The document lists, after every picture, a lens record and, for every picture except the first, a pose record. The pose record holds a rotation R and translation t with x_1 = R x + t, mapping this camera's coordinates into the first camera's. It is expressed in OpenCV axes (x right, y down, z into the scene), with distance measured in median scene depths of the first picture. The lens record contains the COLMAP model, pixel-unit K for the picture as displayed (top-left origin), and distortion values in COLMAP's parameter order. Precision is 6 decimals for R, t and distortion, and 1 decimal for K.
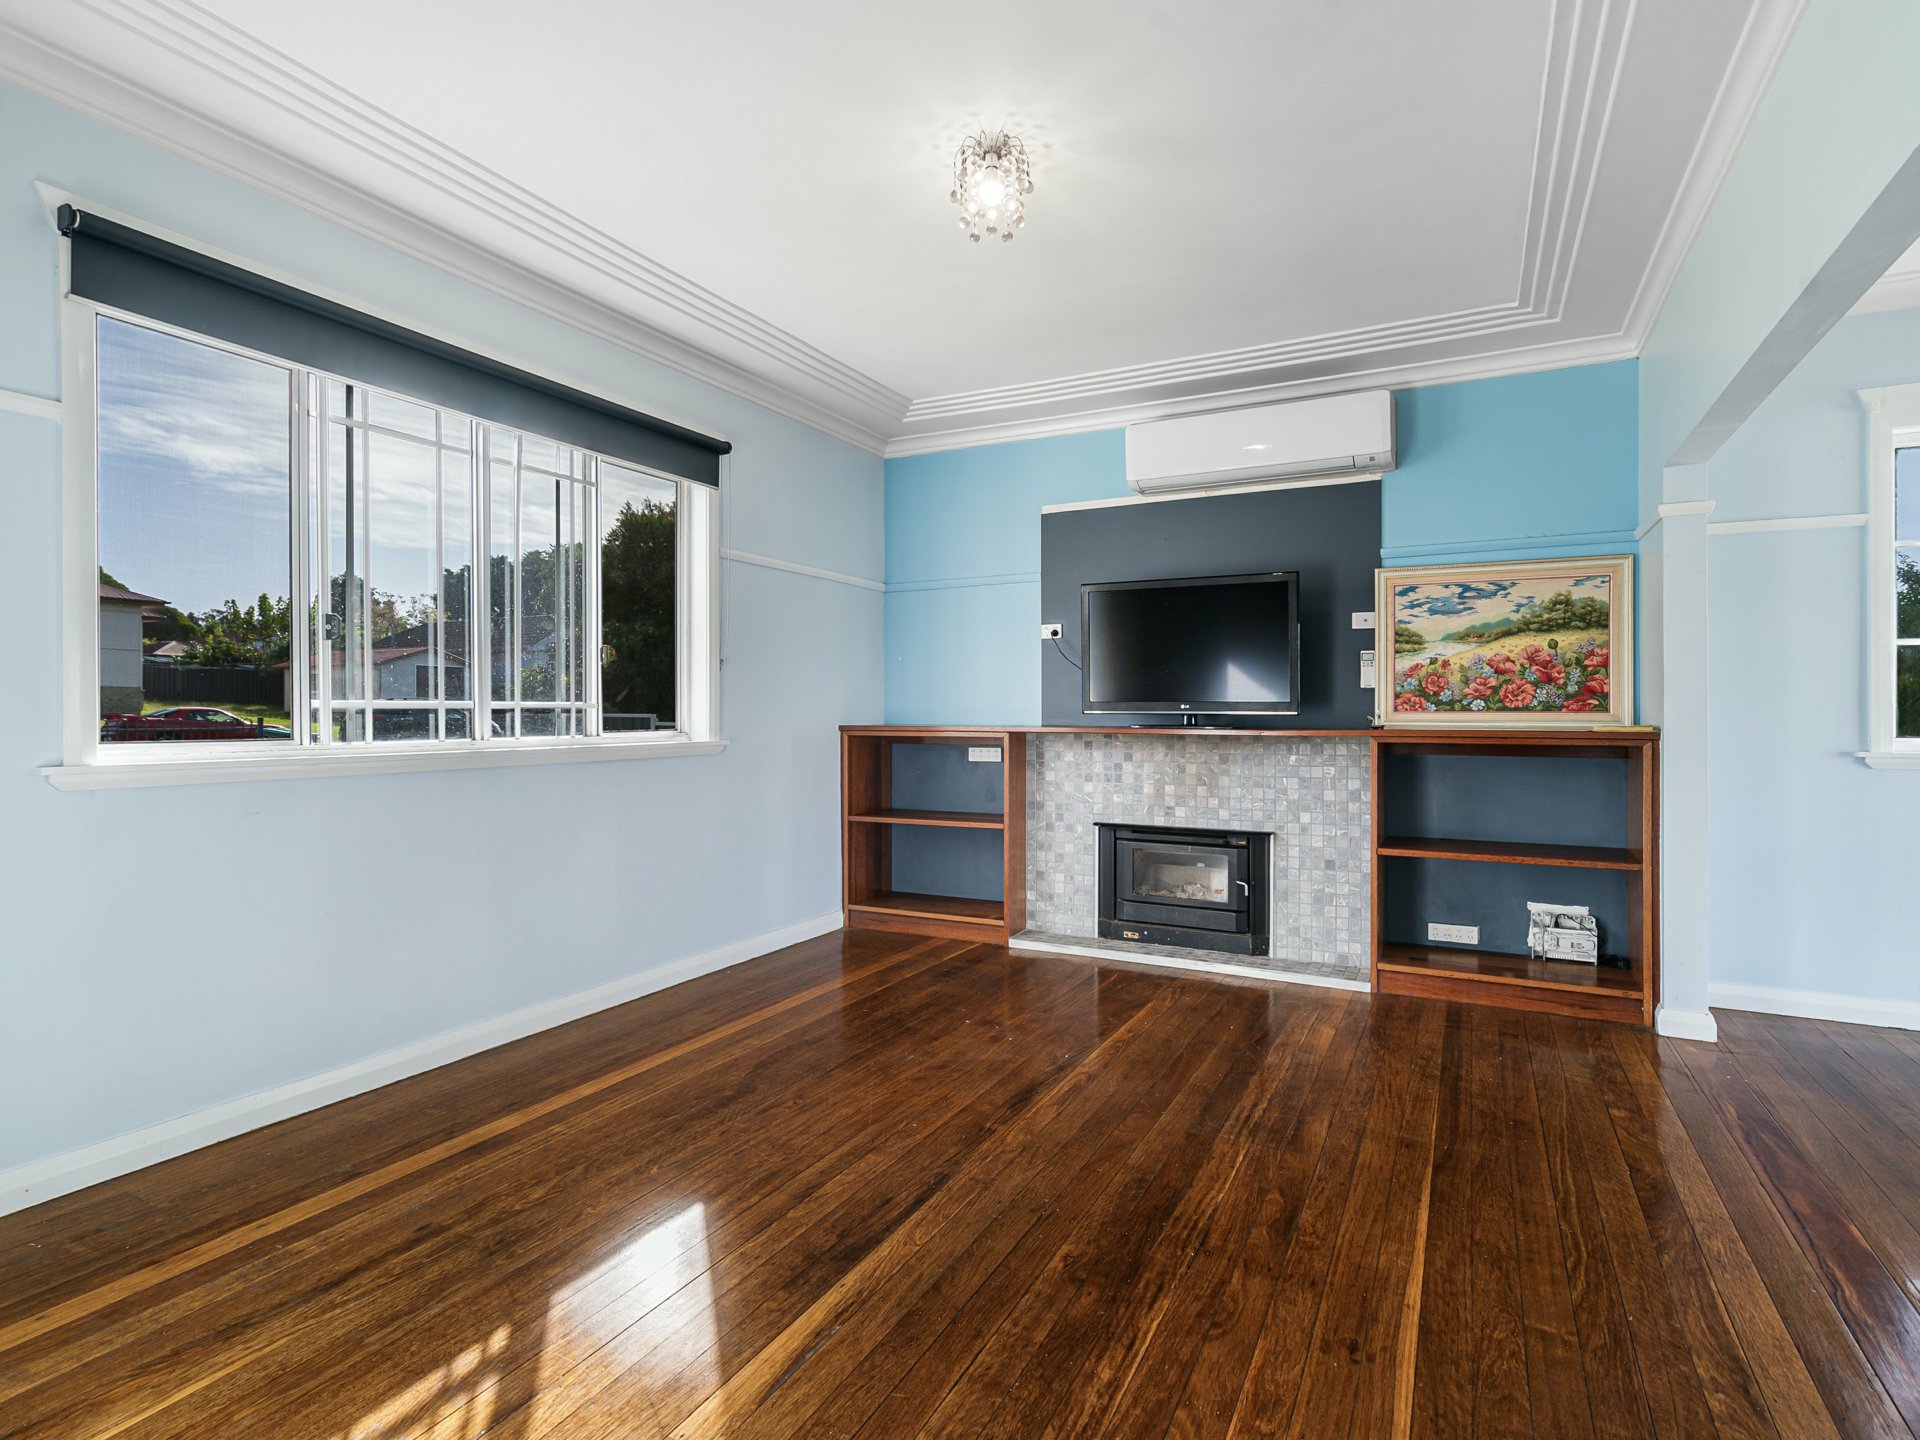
lens RADIAL K [[980.9, 0, 958.9], [0, 980.9, 711.3], [0, 0, 1]] dist [-0.003375, 0.002561]
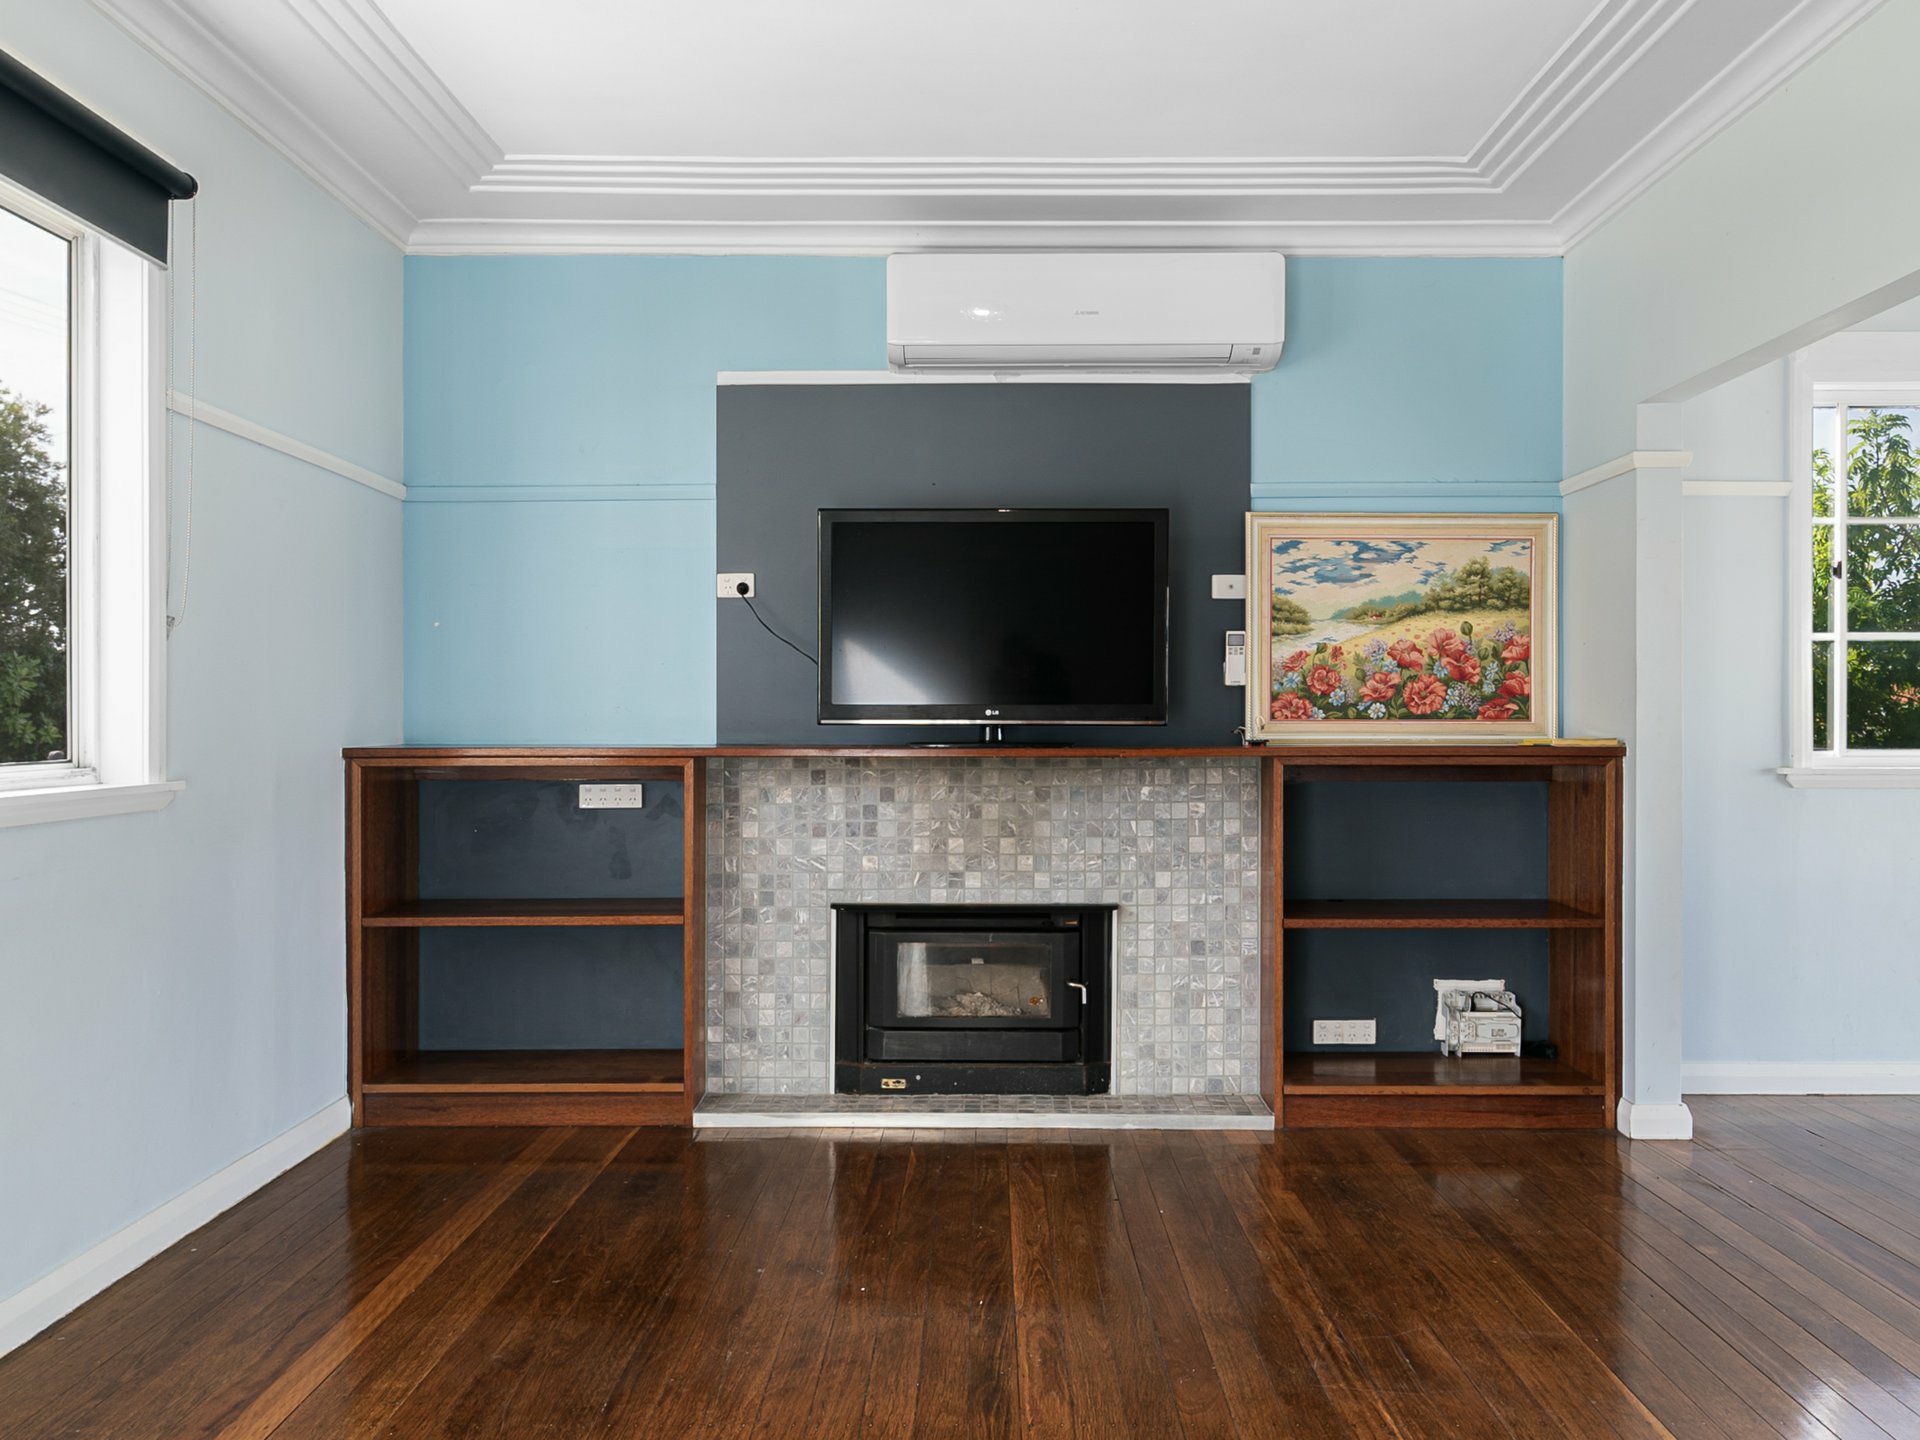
lens RADIAL K [[1529.0, 0, 961.9], [0, 1529.0, 726.2], [0, 0, 1]] dist [-0.001905, -0.001908]
pose [[0.888217, -0.004096, 0.459405, -0.246831], [0.001262, 0.999978, 0.006476, -0.002661], [-0.459422, -0.005172, 0.888203, 0.140380]]
